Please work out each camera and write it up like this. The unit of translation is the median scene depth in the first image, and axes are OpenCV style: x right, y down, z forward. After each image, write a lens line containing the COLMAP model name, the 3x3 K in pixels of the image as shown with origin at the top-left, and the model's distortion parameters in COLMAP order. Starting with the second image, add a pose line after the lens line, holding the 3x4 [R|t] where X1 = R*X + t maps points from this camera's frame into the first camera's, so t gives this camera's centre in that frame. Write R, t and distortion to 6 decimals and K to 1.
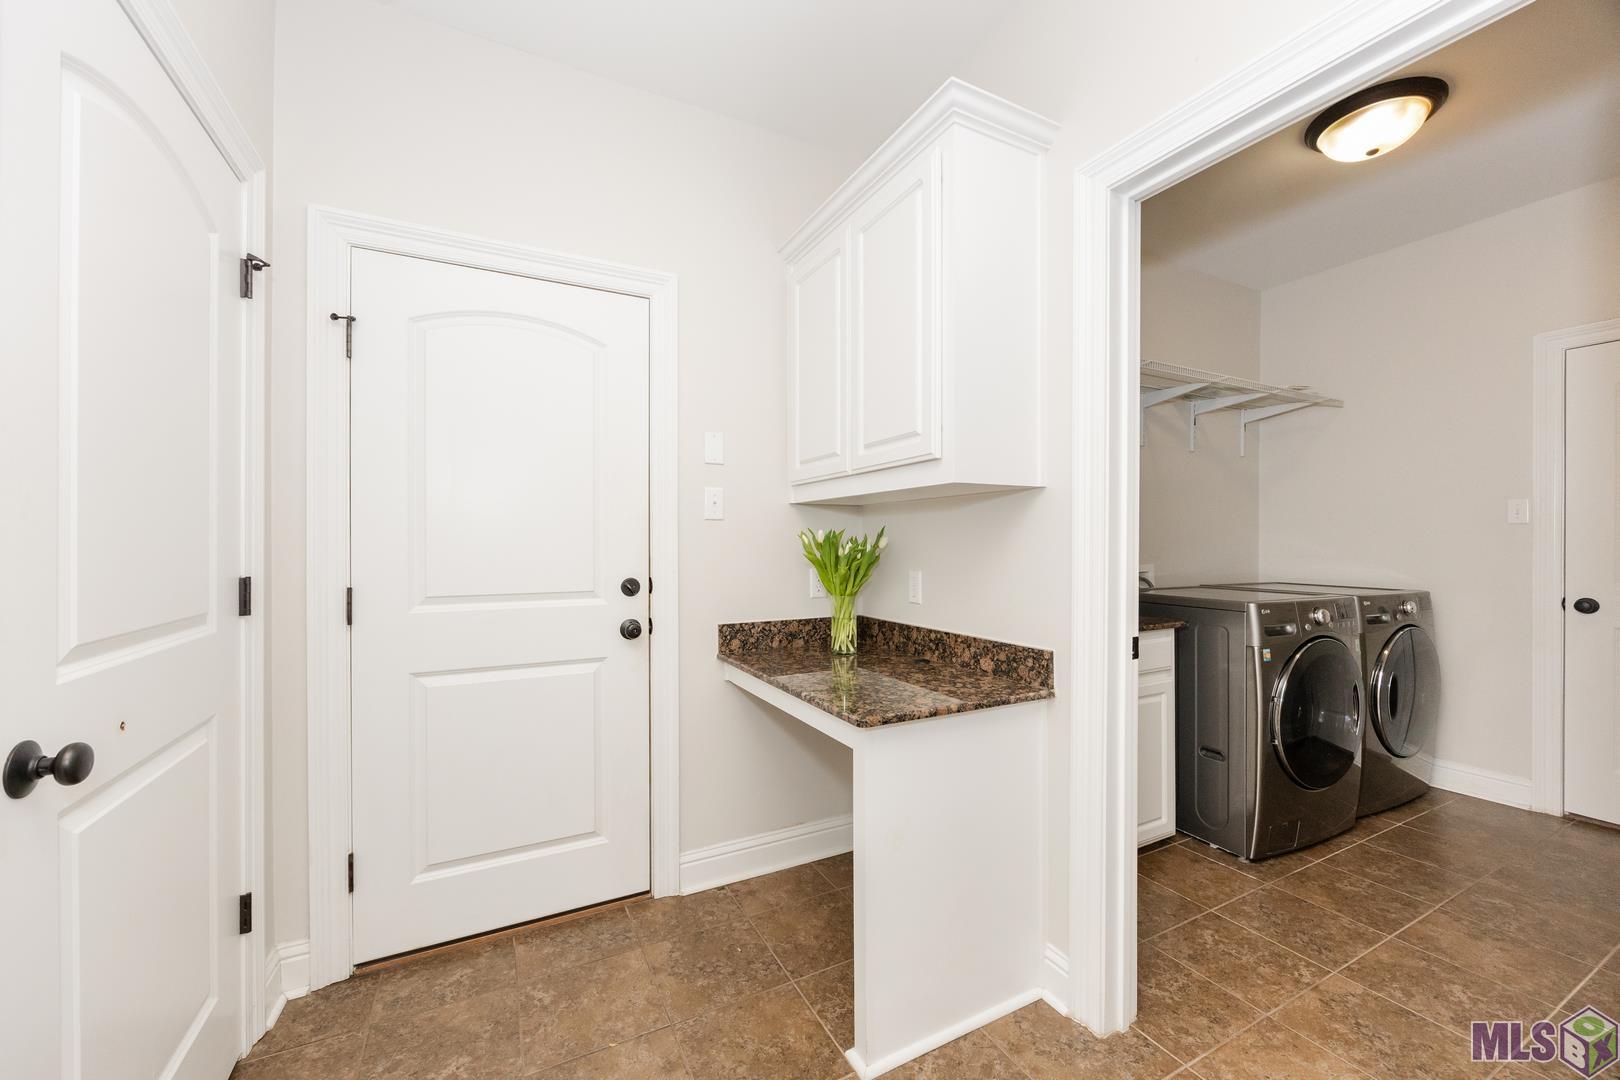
lens RADIAL K [[626.3, 0, 816.8], [0, 626.3, 548.6], [0, 0, 1]] dist [0.010588, 0.000499]
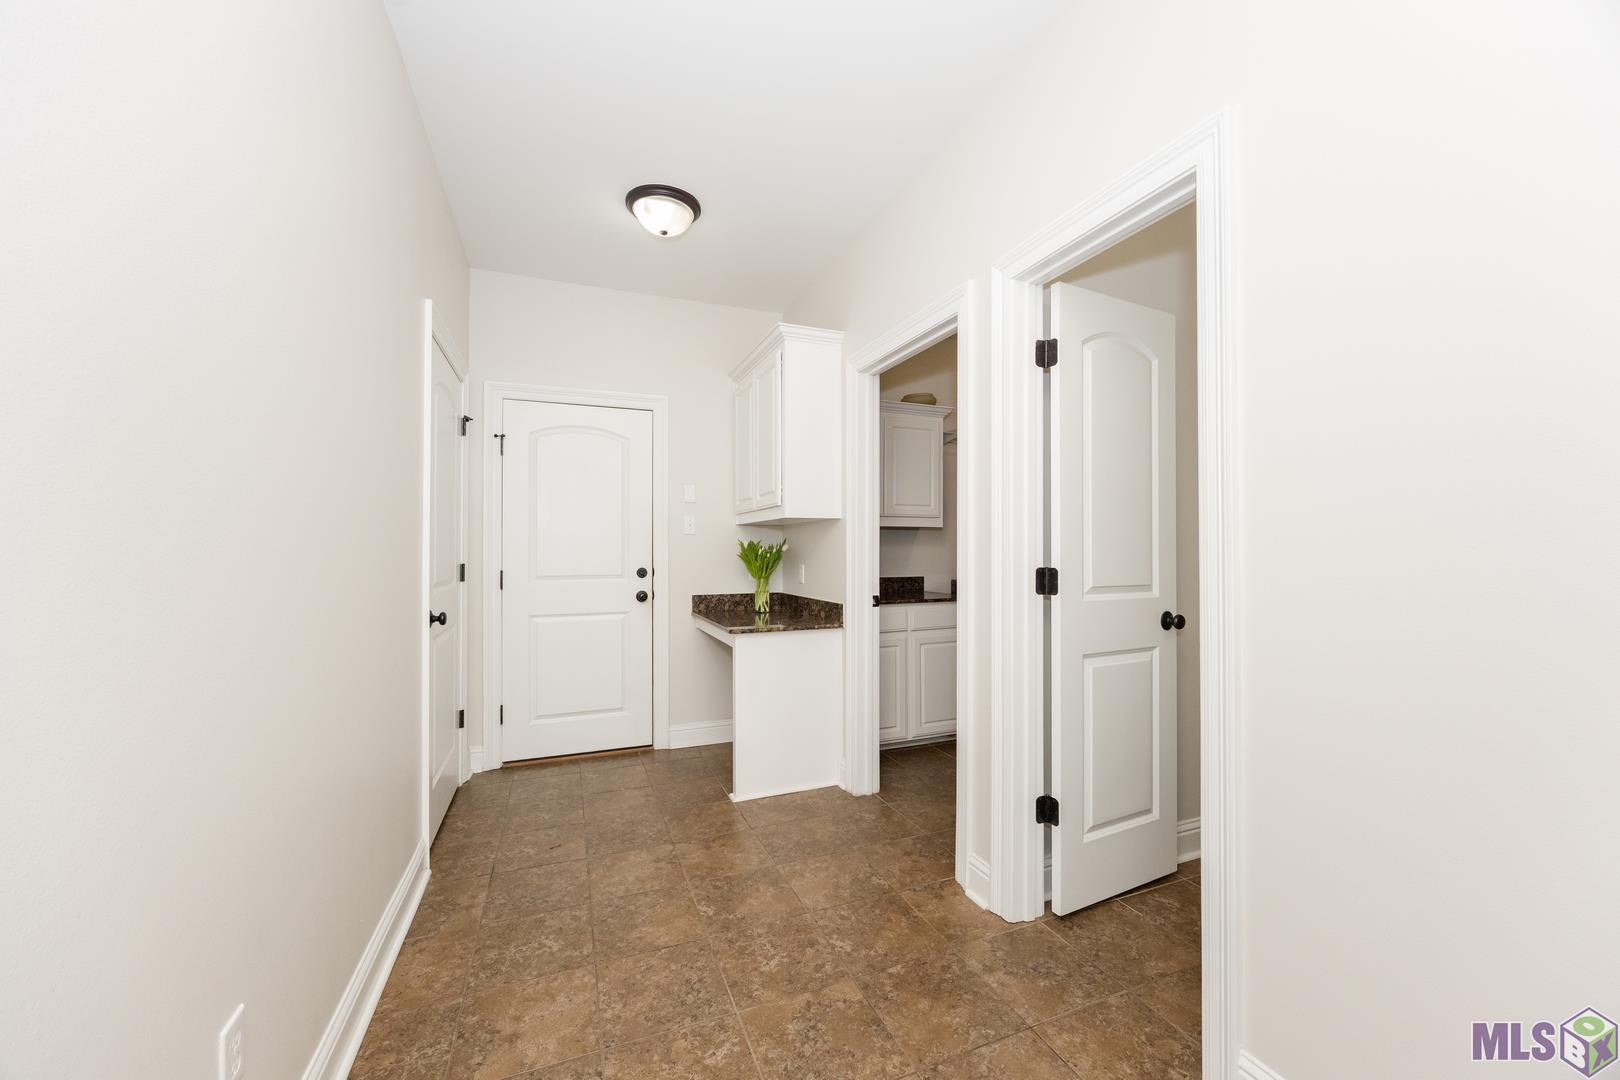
lens RADIAL K [[626.3, 0, 808.2], [0, 626.3, 545.0], [0, 0, 1]] dist [0.010588, 0.000499]
pose [[0.992188, -0.003818, -0.124693, 0.392493], [0.002707, 0.999955, -0.009083, -0.000963], [0.124722, 0.008675, 0.992154, -0.707278]]
